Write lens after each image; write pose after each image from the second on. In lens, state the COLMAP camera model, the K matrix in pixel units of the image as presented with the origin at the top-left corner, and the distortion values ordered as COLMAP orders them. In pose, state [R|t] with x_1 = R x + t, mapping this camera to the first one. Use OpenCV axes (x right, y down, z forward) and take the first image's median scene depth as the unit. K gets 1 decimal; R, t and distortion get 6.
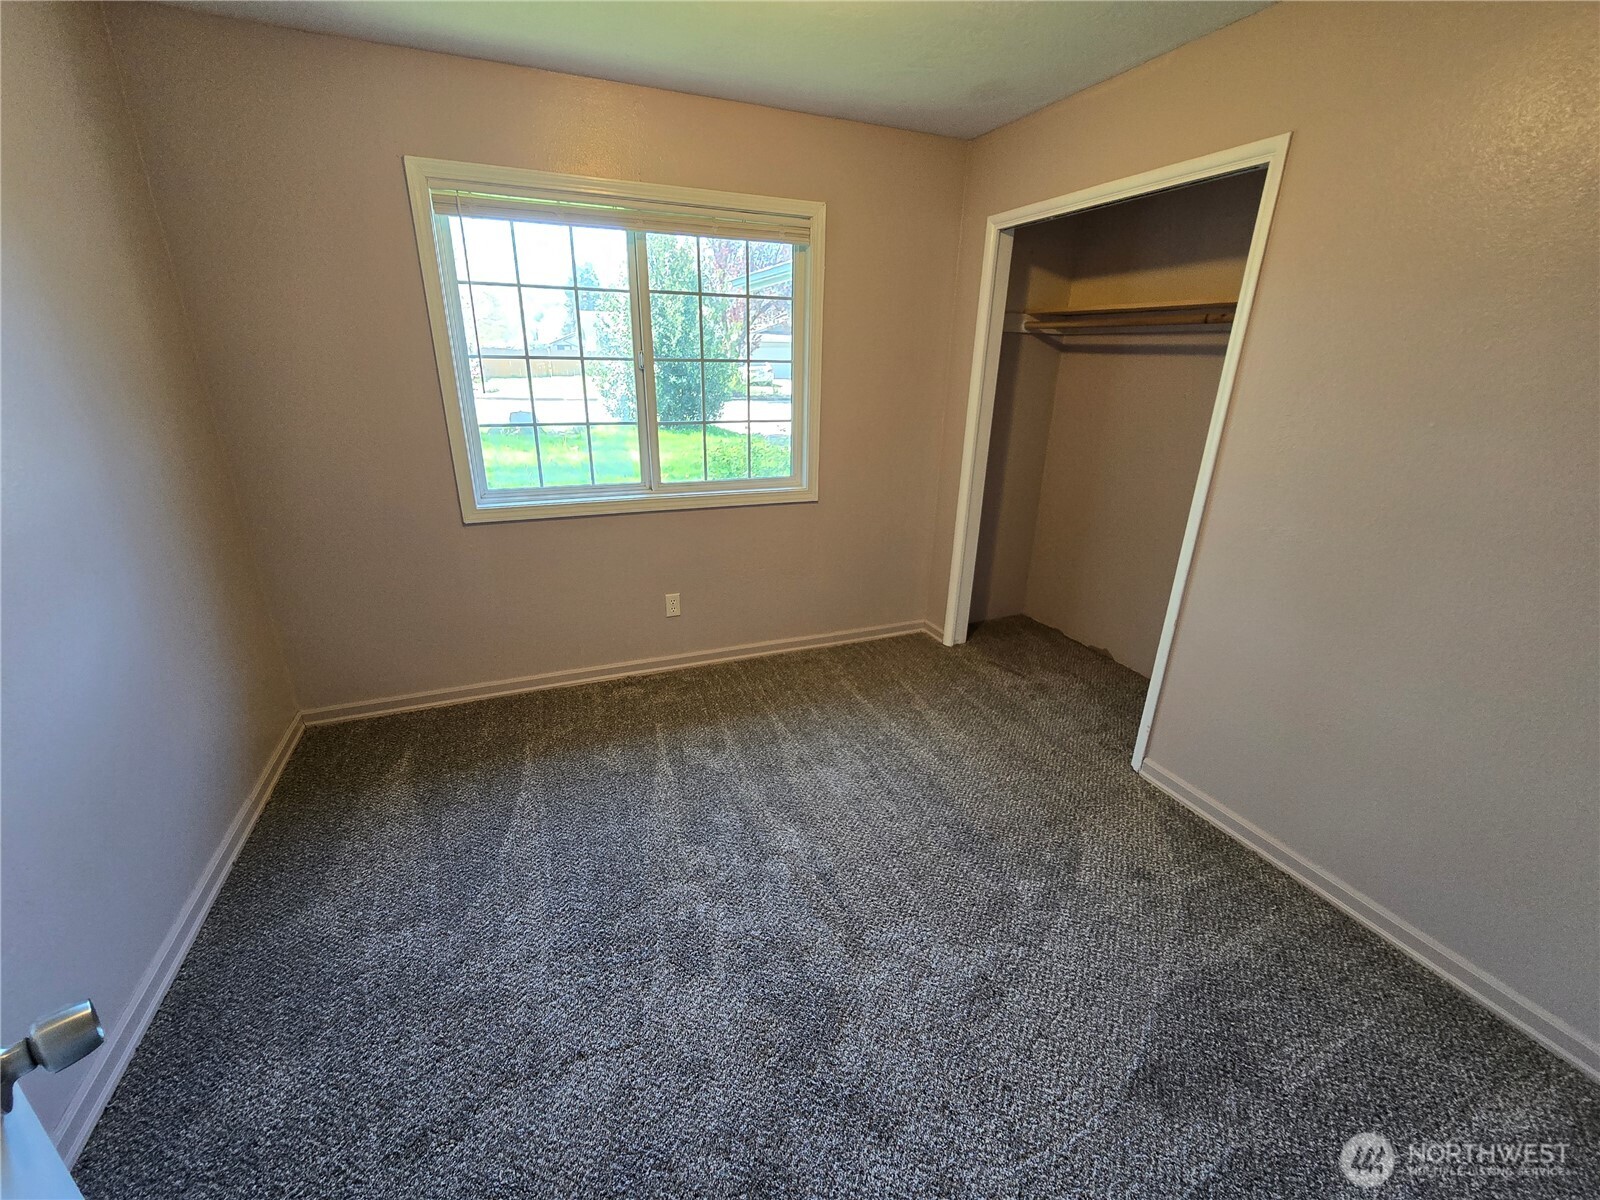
lens RADIAL K [[652.4, 0, 798.9], [0, 652.4, 600.7], [0, 0, 1]] dist [-0.002871, -0.000678]
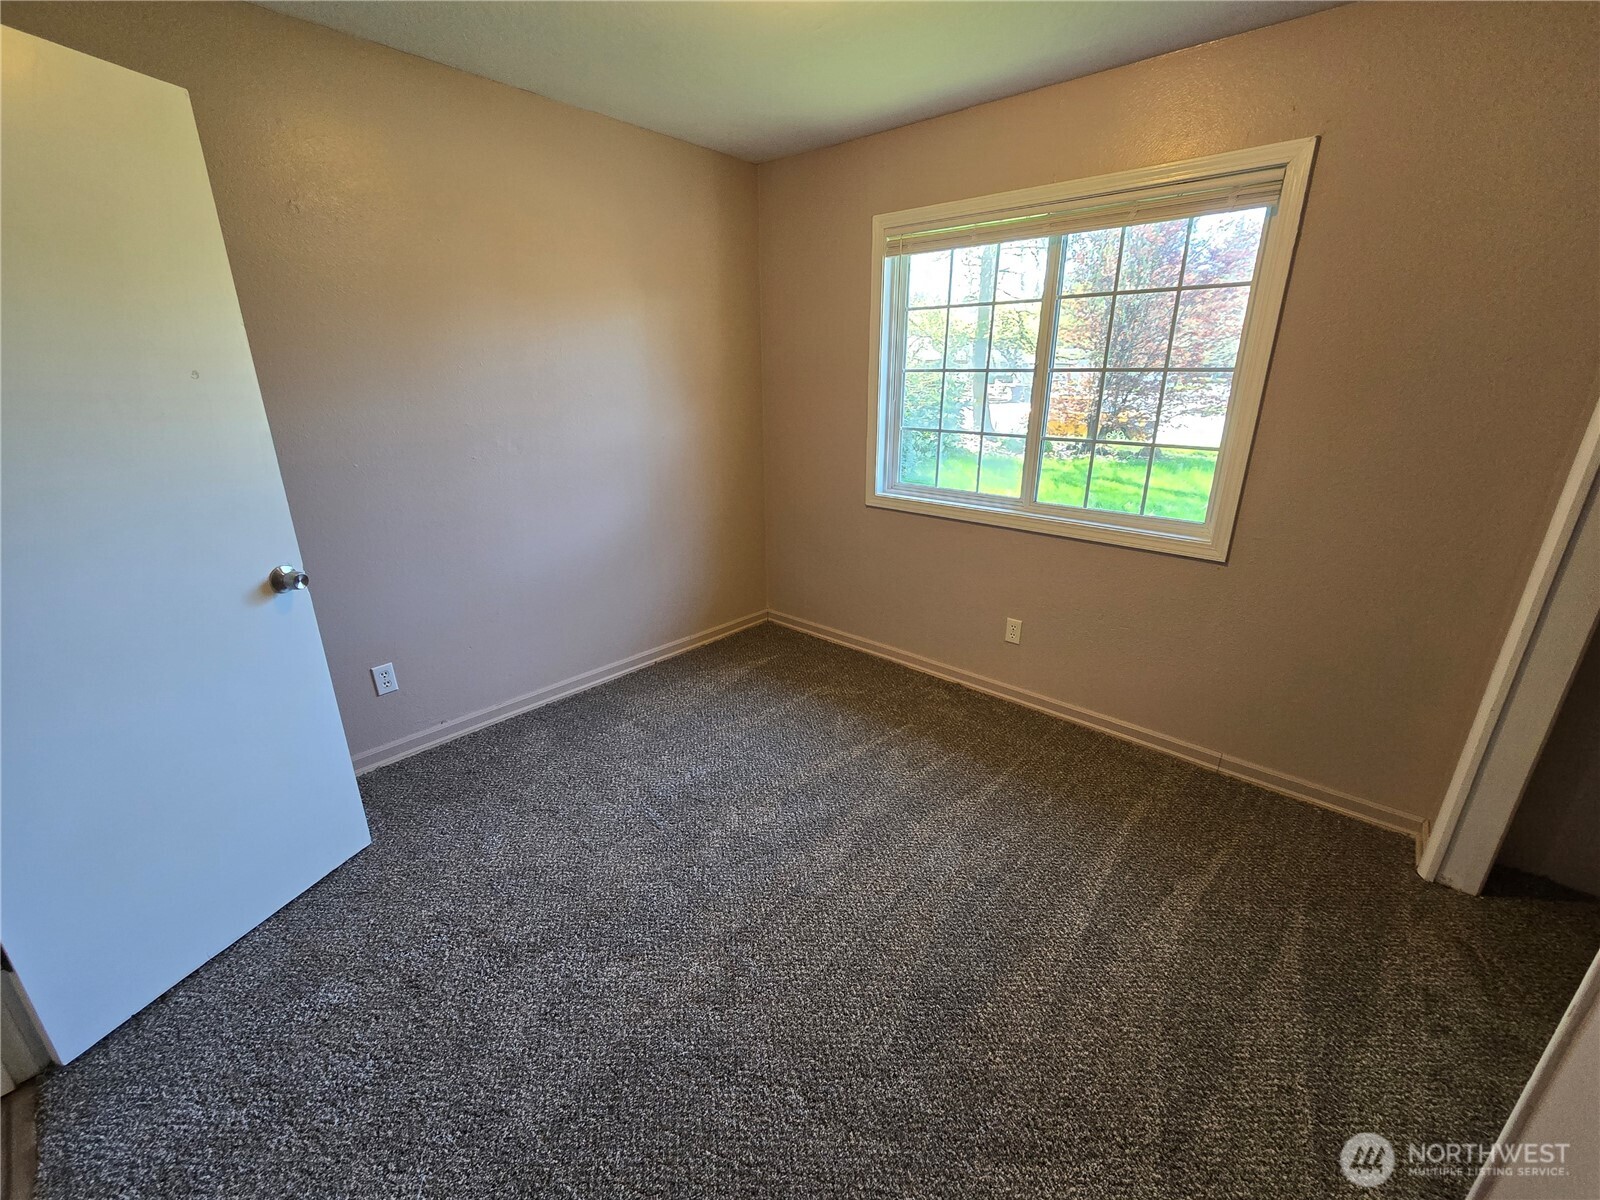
lens RADIAL K [[652.4, 0, 798.9], [0, 652.4, 600.7], [0, 0, 1]] dist [-0.002871, -0.000678]
pose [[0.436173, 0.279799, -0.855258, 0.501689], [-0.307275, 0.939614, 0.150689, -0.087910], [0.845775, 0.197073, 0.495809, 0.292277]]
